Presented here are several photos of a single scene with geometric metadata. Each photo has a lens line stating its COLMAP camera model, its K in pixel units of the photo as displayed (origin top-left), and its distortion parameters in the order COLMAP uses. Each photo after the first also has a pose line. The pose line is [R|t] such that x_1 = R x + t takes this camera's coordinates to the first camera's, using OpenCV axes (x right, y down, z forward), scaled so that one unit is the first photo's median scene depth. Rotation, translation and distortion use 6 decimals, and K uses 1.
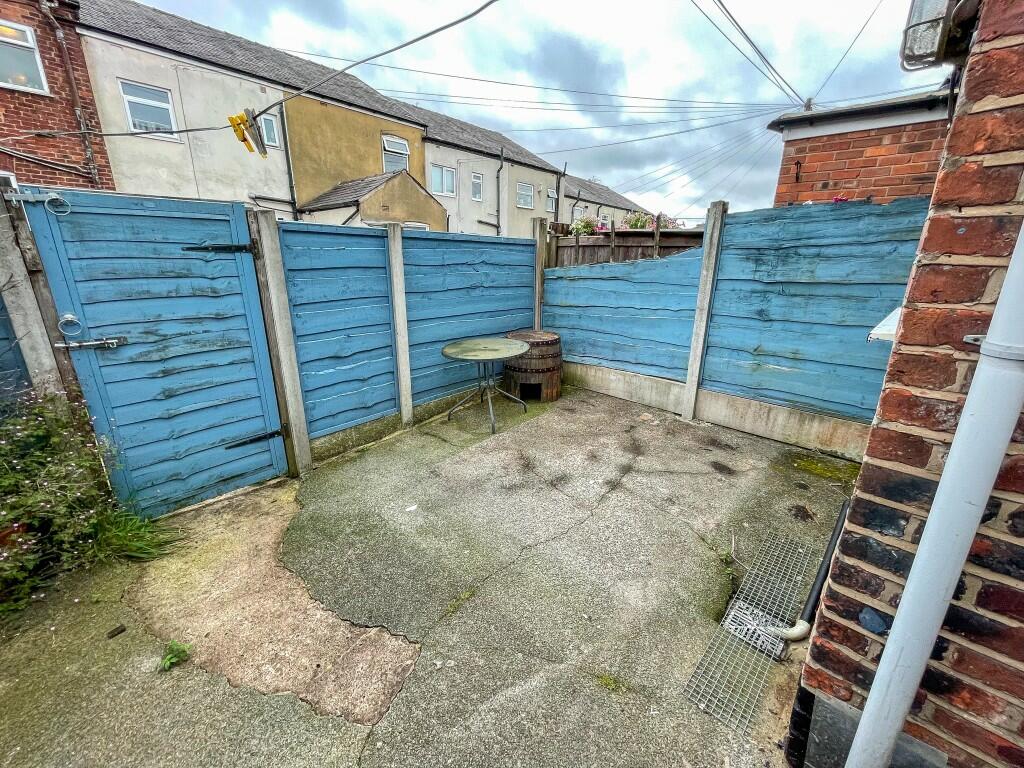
lens RADIAL K [[412.1, 0, 510.2], [0, 412.1, 379.3], [0, 0, 1]] dist [-0.002528, 0.000360]
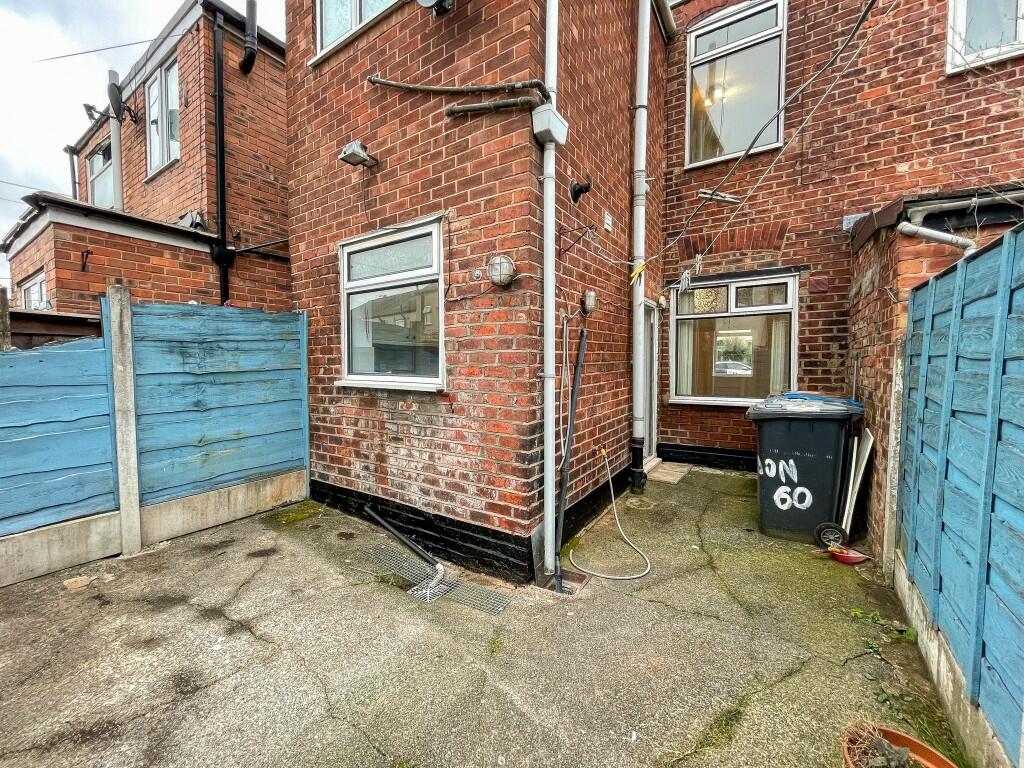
lens RADIAL K [[412.1, 0, 508.9], [0, 412.1, 381.6], [0, 0, 1]] dist [-0.002528, 0.000360]
pose [[-0.183896, -0.064449, 0.980831, -0.518469], [0.276237, 0.954245, 0.114493, -0.123291], [-0.943332, 0.291997, -0.157678, 0.448174]]
